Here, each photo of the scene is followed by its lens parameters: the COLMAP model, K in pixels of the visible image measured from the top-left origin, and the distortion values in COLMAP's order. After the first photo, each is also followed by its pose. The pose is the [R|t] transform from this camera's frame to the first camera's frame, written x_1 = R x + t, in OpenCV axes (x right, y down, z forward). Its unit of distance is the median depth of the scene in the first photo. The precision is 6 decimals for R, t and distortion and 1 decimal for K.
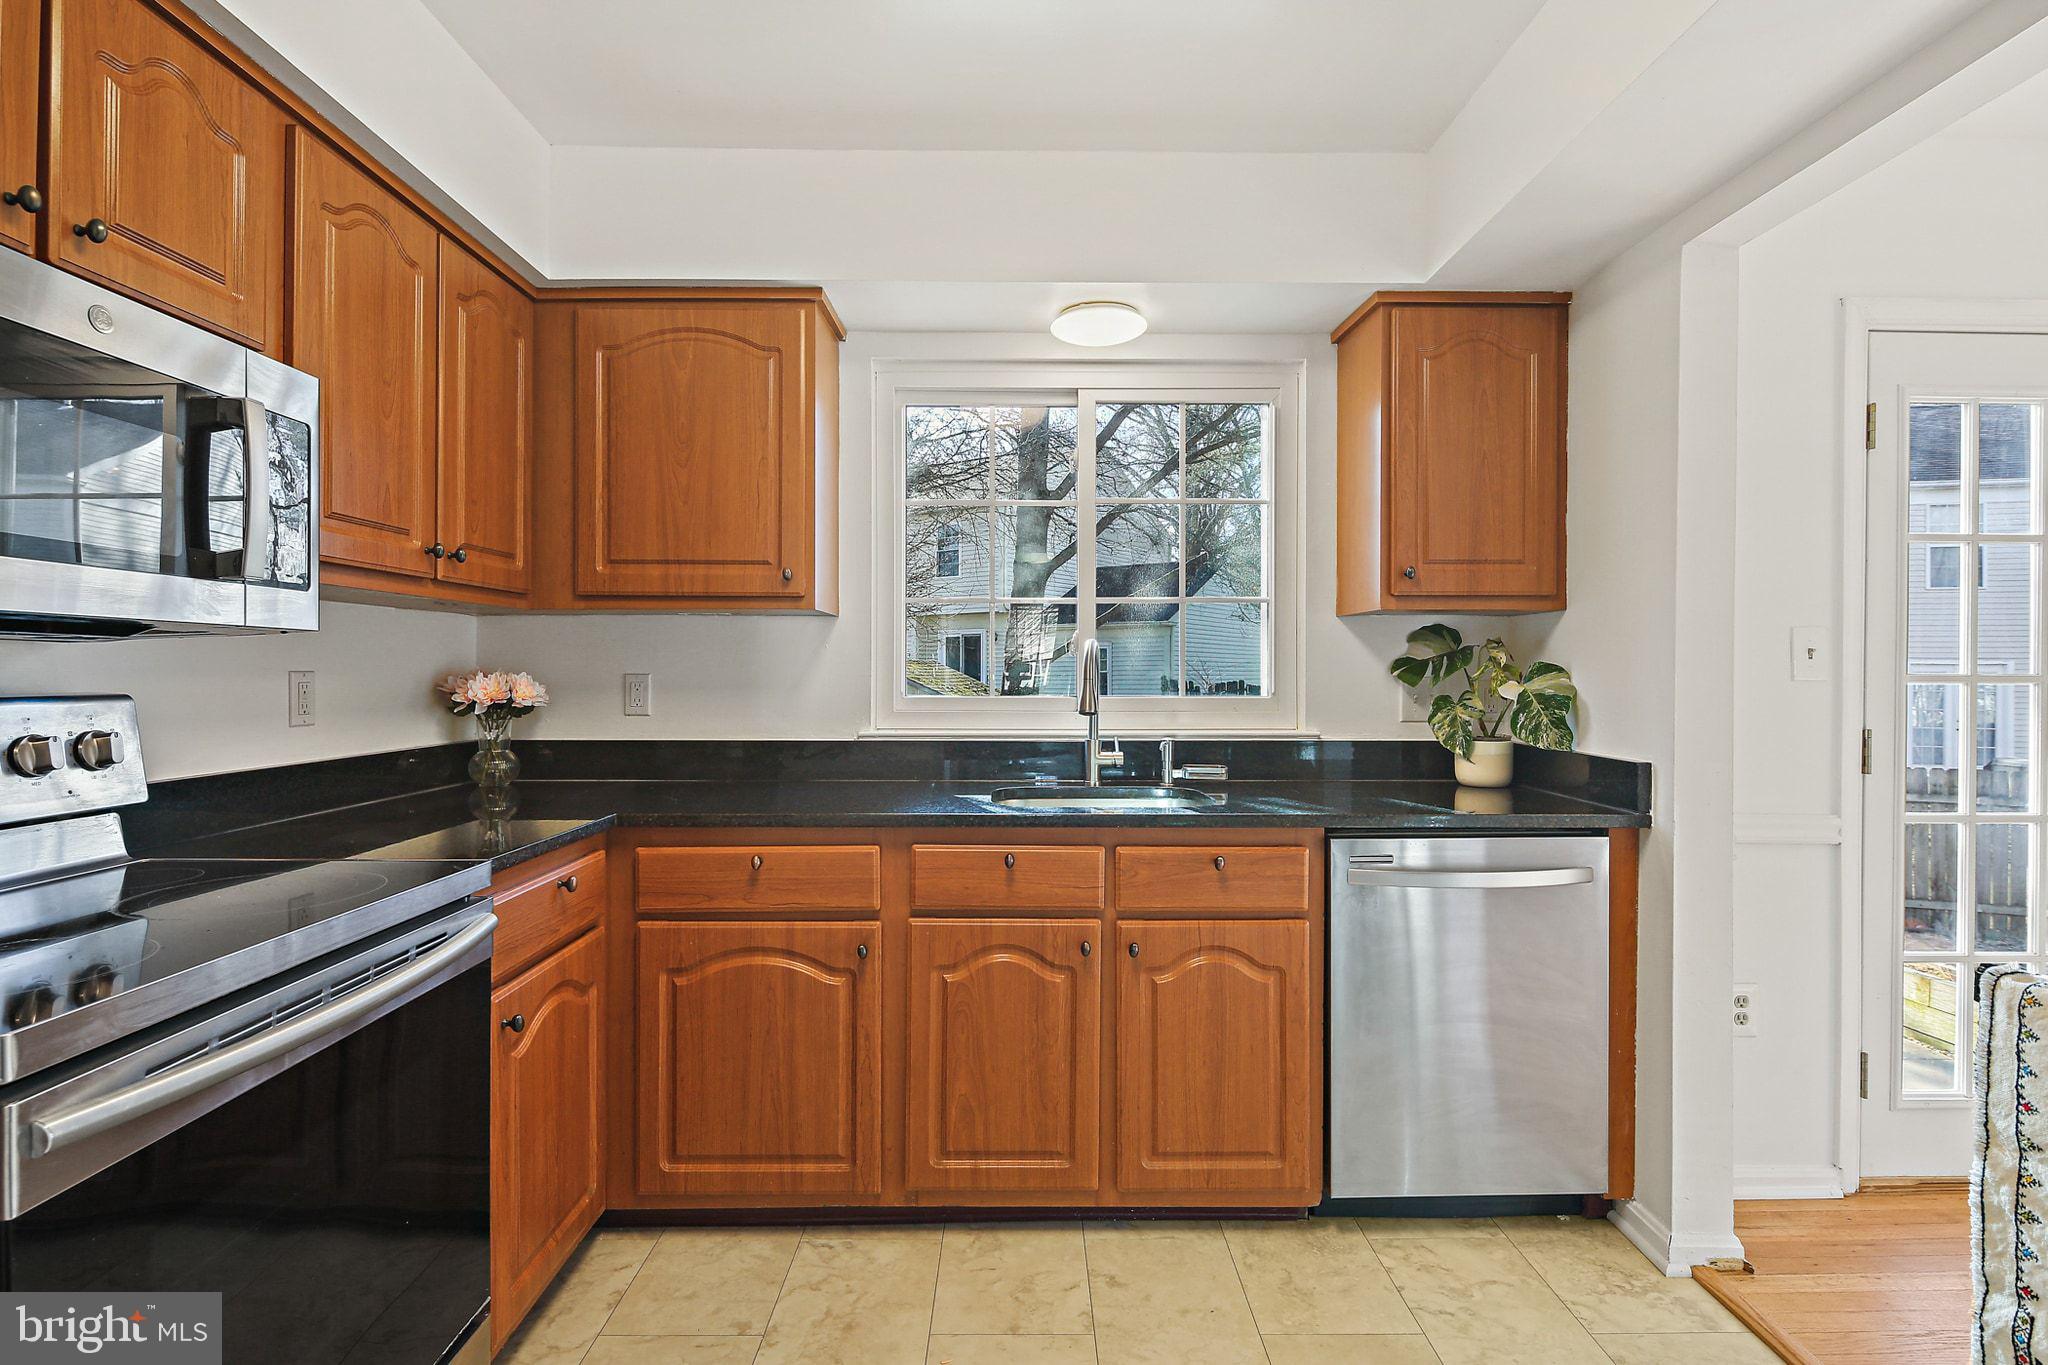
lens RADIAL K [[992.2, 0, 1024.3], [0, 992.2, 678.2], [0, 0, 1]] dist [-0.002836, -0.000646]
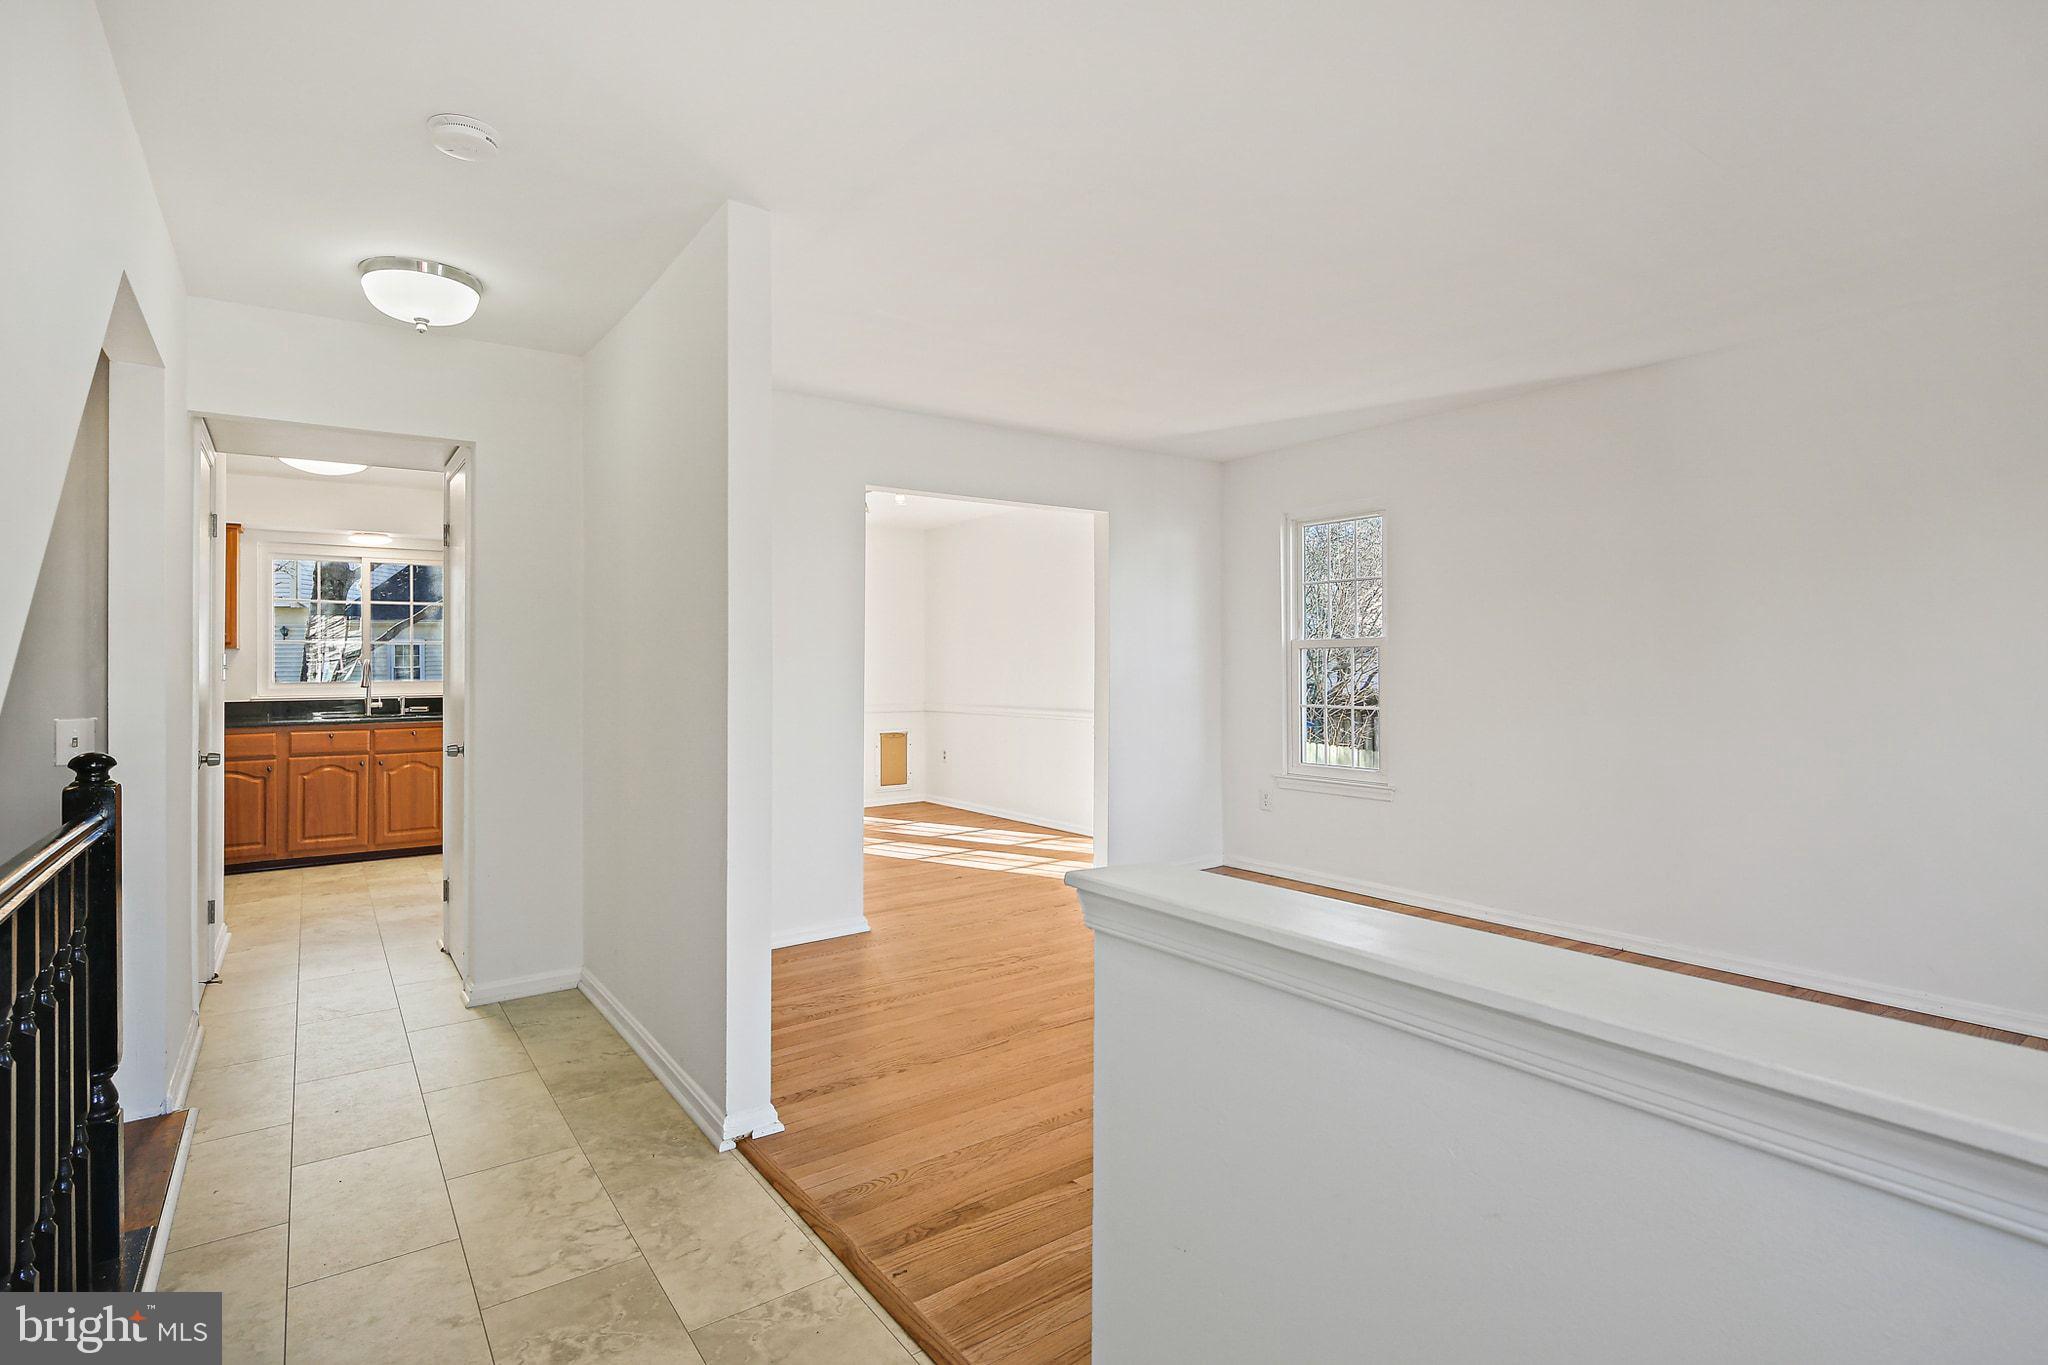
lens RADIAL K [[992.2, 0, 1021.7], [0, 992.2, 666.7], [0, 0, 1]] dist [-0.002836, -0.000646]
pose [[0.813771, 0.003882, 0.581173, -0.057210], [0.001720, 0.999957, -0.009087, 0.008836], [-0.581183, 0.008394, 0.813729, -2.556507]]
